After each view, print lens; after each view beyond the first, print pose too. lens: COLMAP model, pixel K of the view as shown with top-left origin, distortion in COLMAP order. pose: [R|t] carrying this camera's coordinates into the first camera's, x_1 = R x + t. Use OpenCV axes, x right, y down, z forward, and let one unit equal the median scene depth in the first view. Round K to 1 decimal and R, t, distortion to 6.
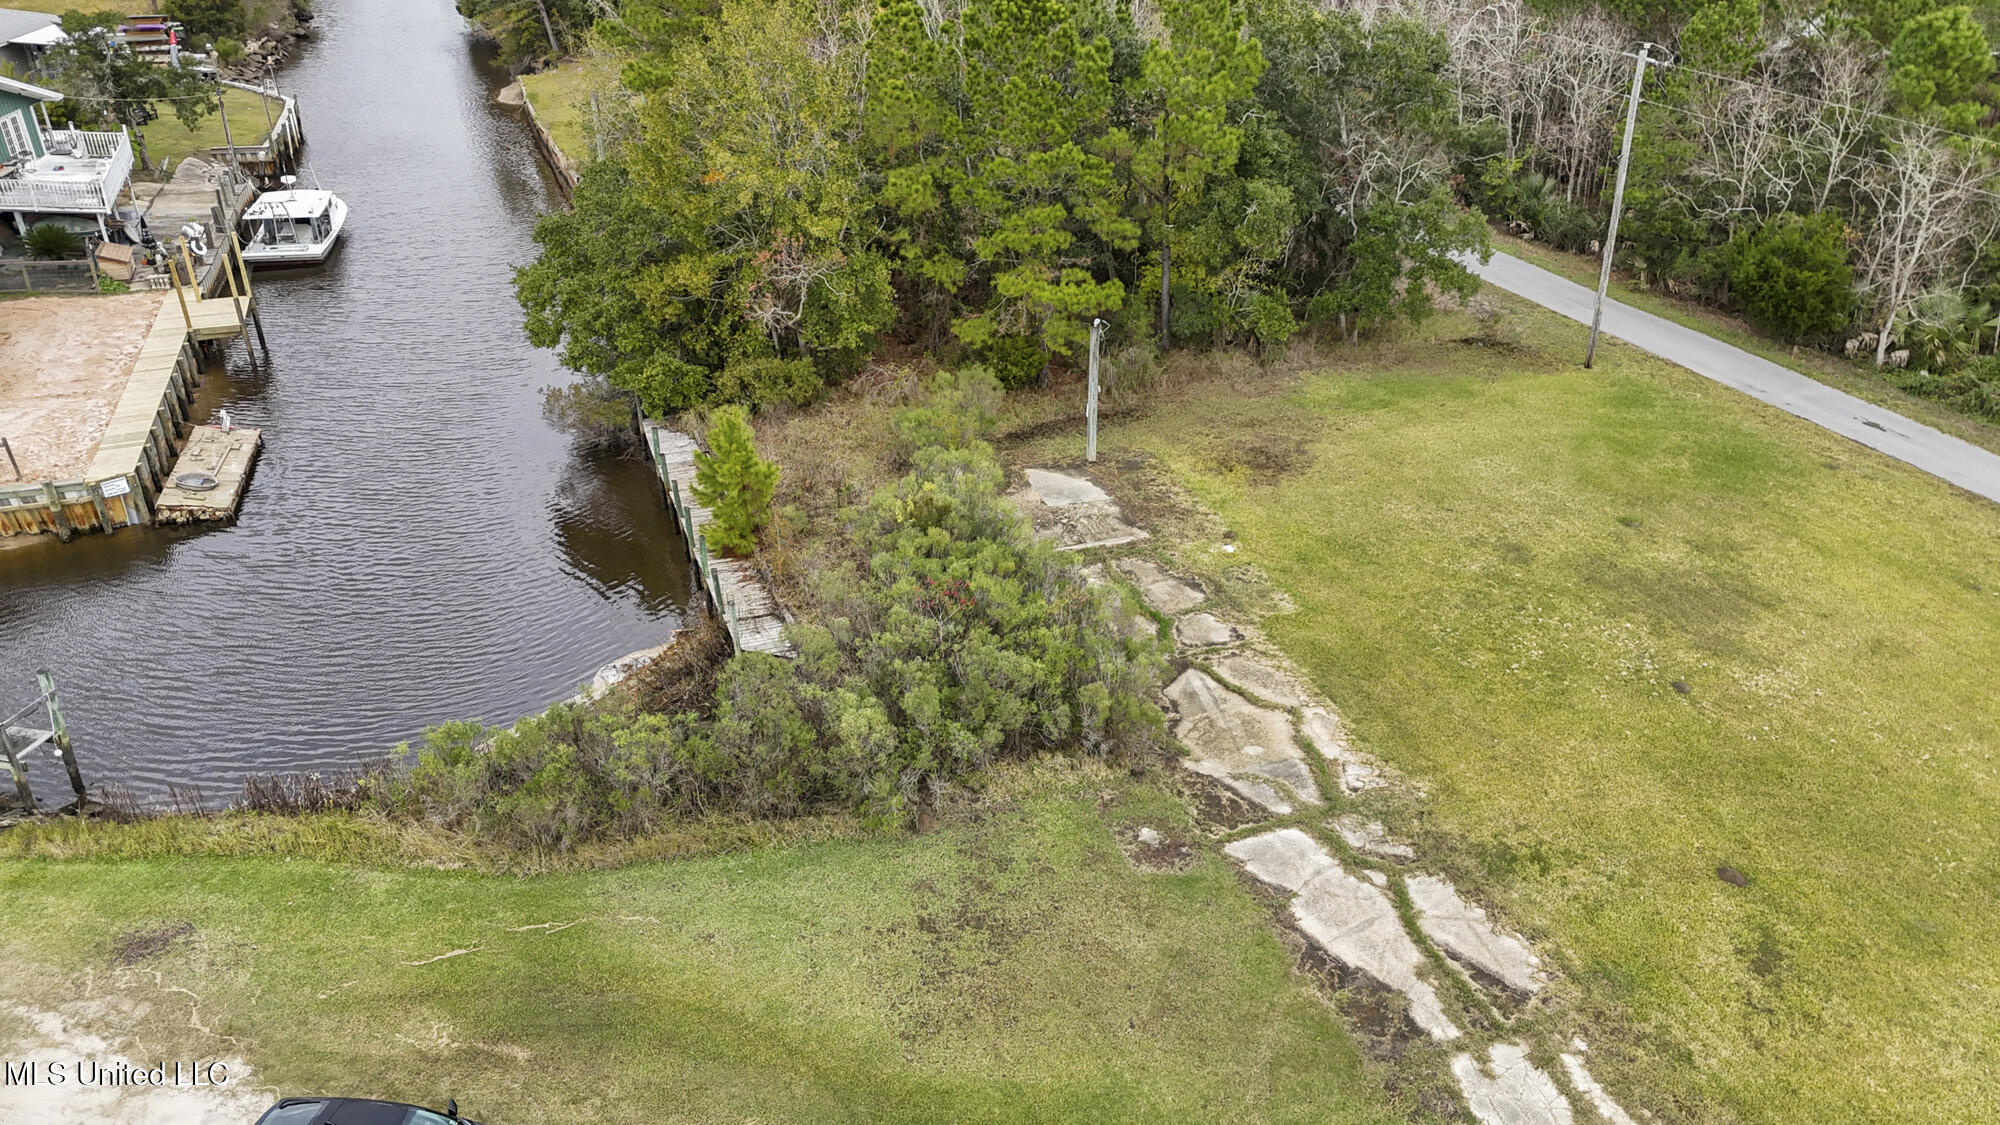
lens RADIAL K [[1472.8, 0, 991.7], [0, 1472.8, 568.3], [0, 0, 1]] dist [0.059629, -0.038834]
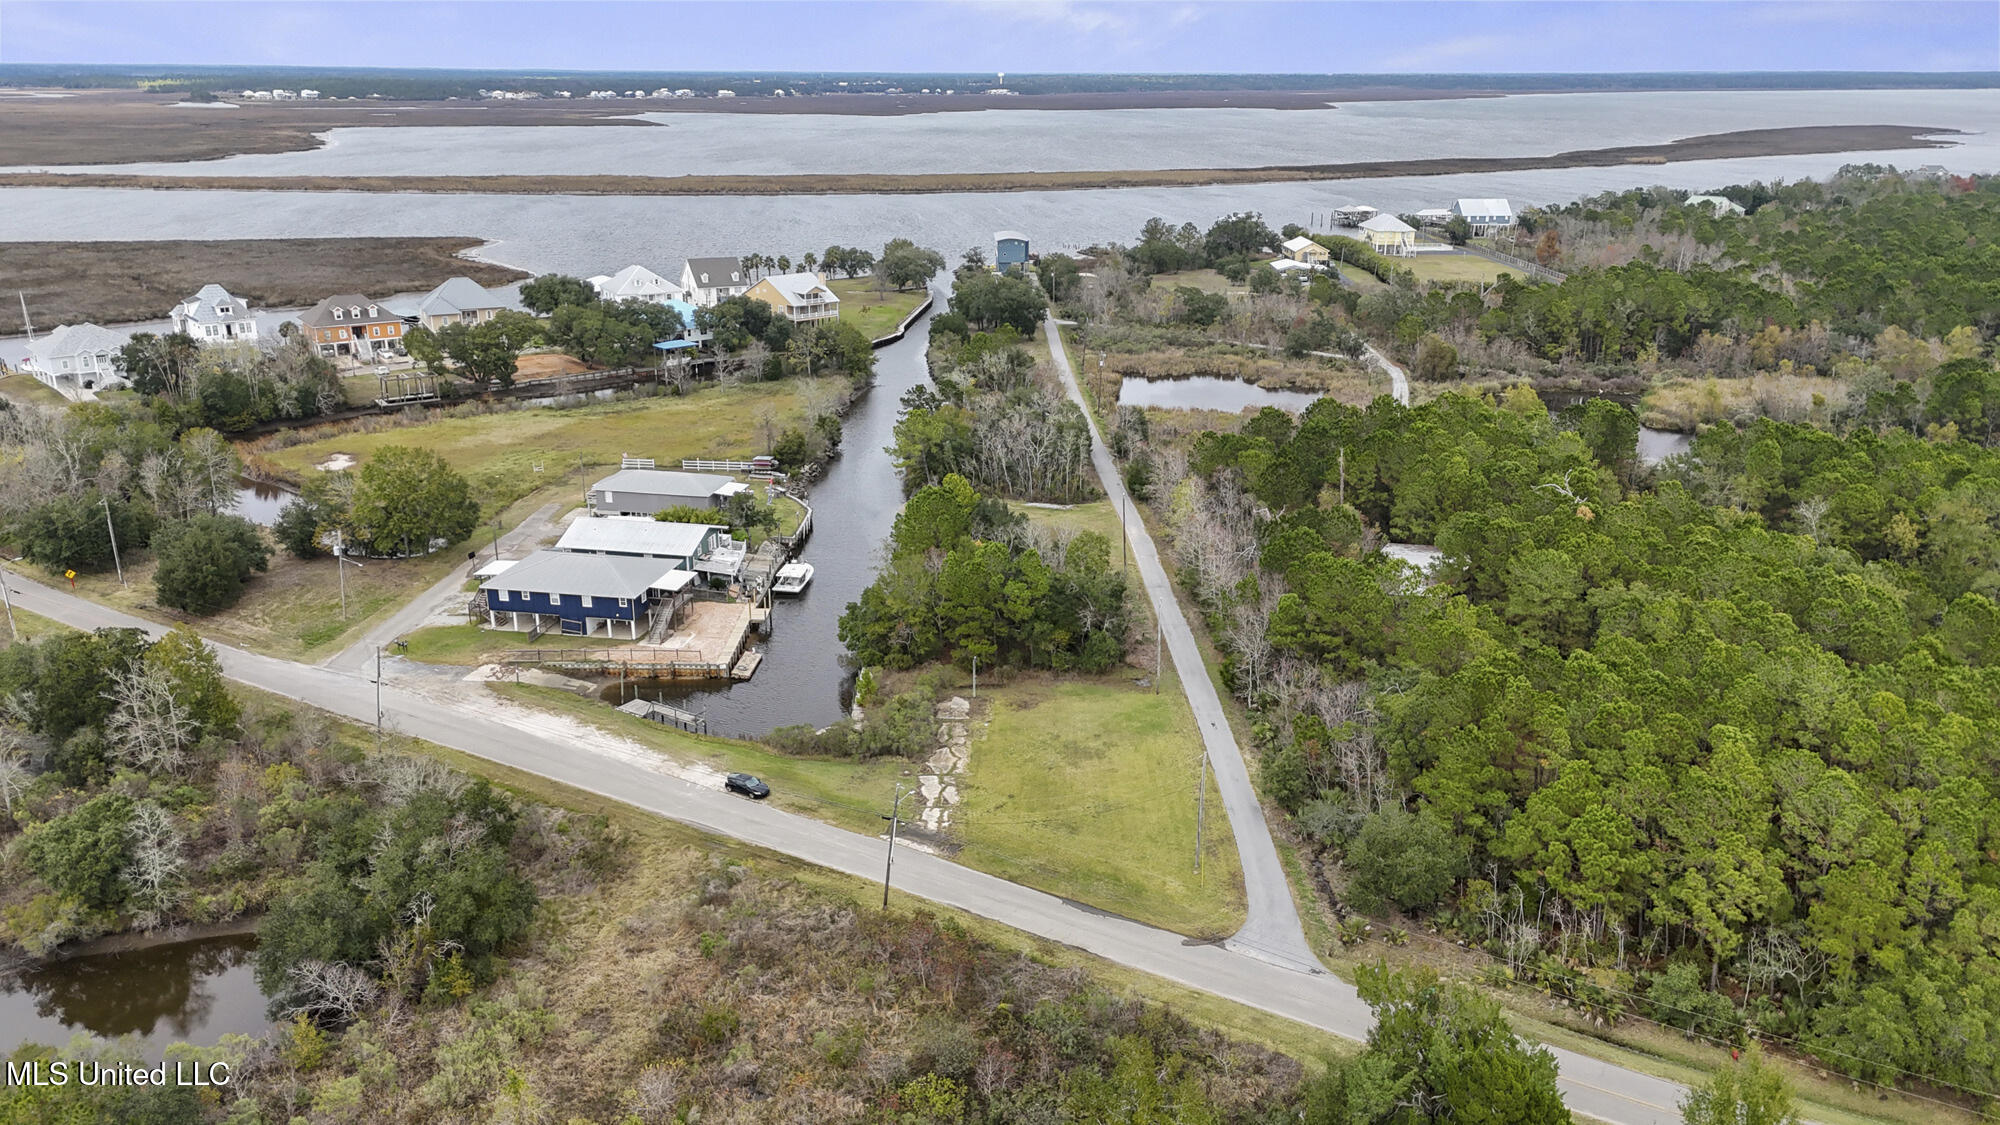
lens RADIAL K [[1472.8, 0, 998.2], [0, 1472.8, 563.4], [0, 0, 1]] dist [0.059629, -0.038834]
pose [[0.939046, 0.114524, -0.324157, 1.011757], [-0.167877, 0.975578, -0.141651, 0.083177], [0.300018, 0.187435, 0.935338, -1.892401]]
